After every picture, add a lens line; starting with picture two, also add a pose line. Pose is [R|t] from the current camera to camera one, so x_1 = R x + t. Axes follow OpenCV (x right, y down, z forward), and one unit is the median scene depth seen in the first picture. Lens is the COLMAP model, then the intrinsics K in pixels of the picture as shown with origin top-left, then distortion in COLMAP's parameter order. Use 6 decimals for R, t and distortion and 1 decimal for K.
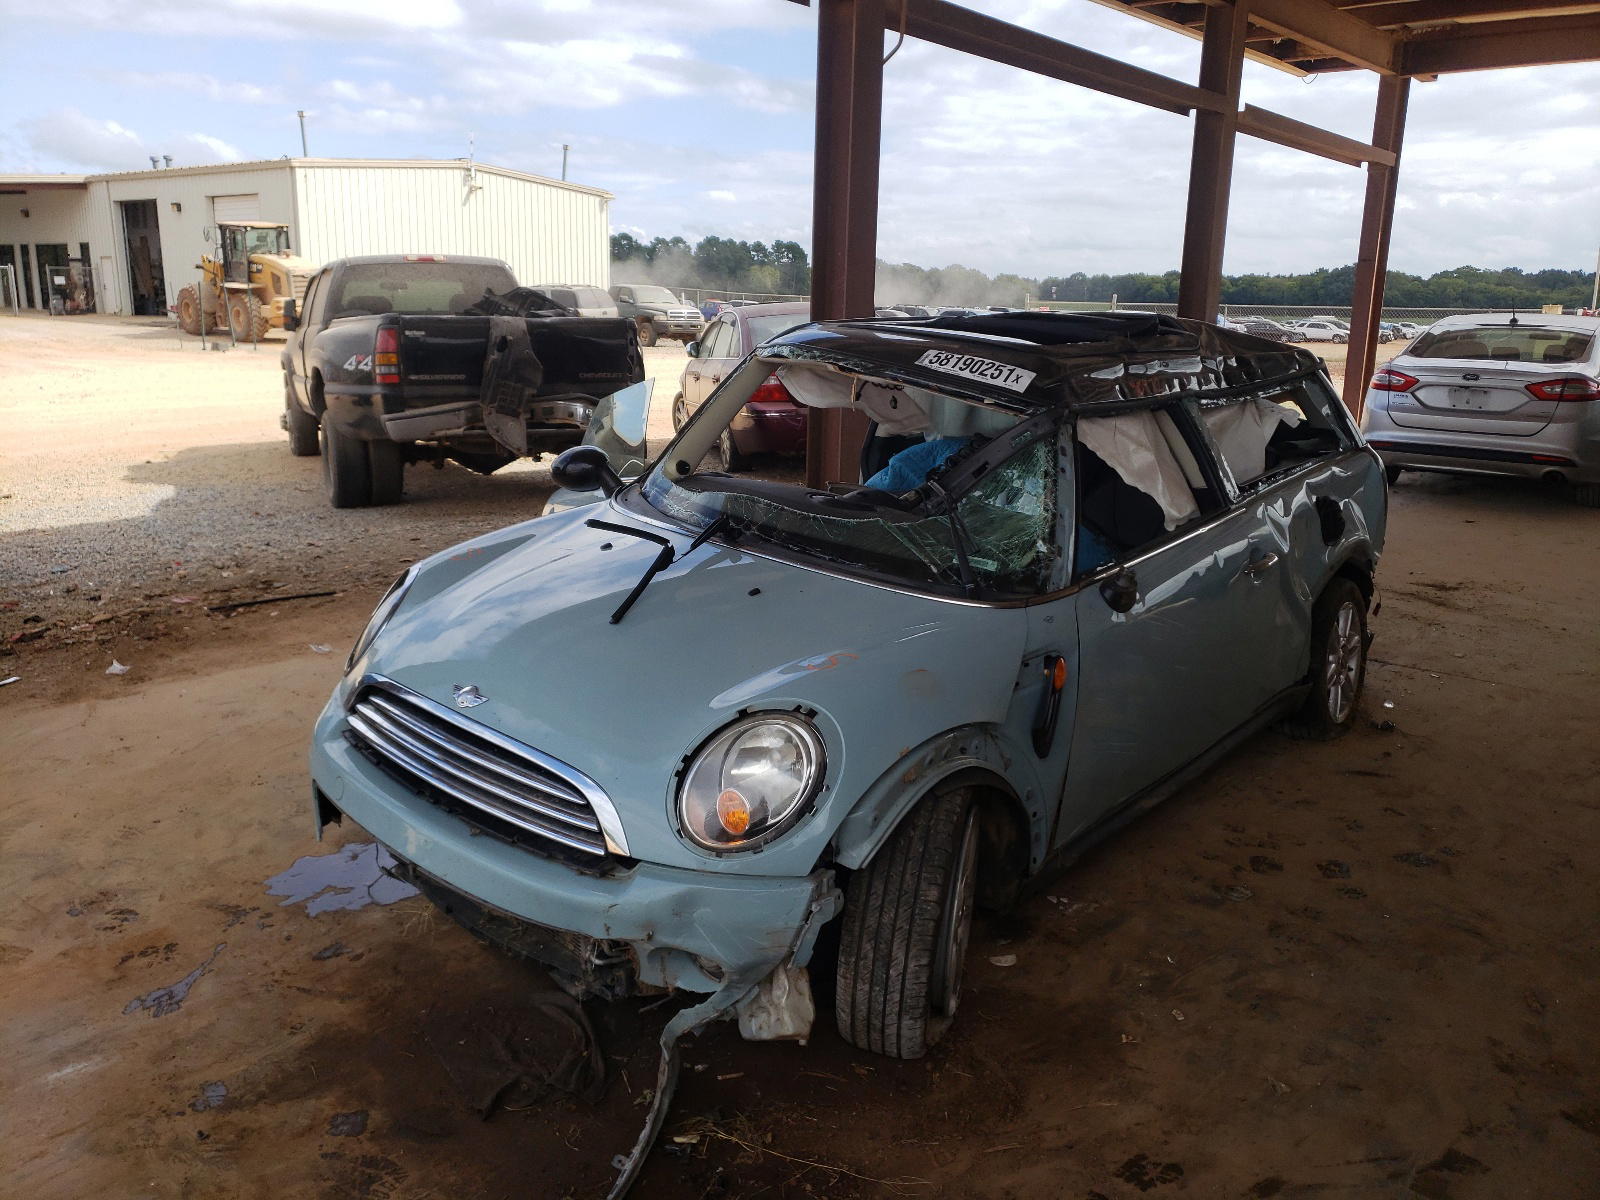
lens RADIAL K [[1224.8, 0, 803.5], [0, 1224.8, 593.1], [0, 0, 1]] dist [0.013330, -0.000437]
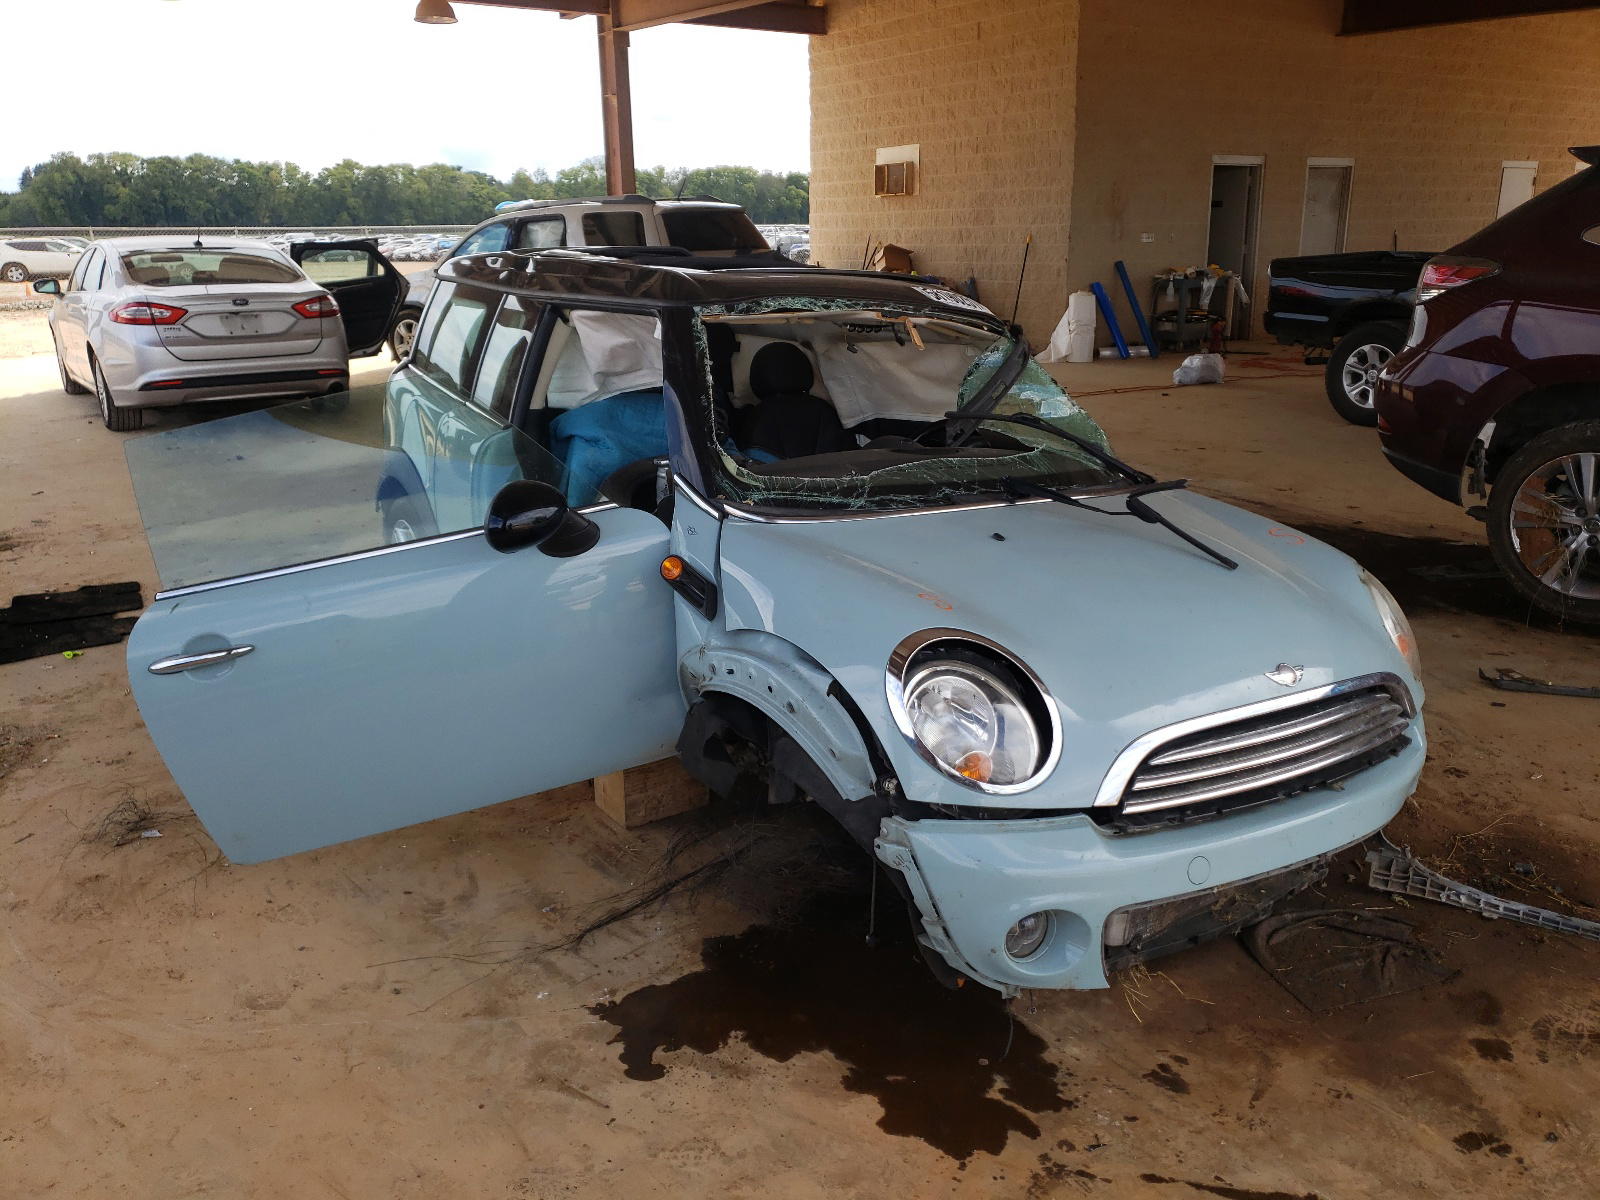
lens RADIAL K [[1273.8, 0, 799.4], [0, 1273.8, 609.2], [0, 0, 1]] dist [0.010142, 0.007935]
pose [[0.282934, -0.306929, 0.908704, -0.509865], [0.247420, 0.938707, 0.240027, -0.118184], [-0.926678, 0.156920, 0.341533, 0.403421]]
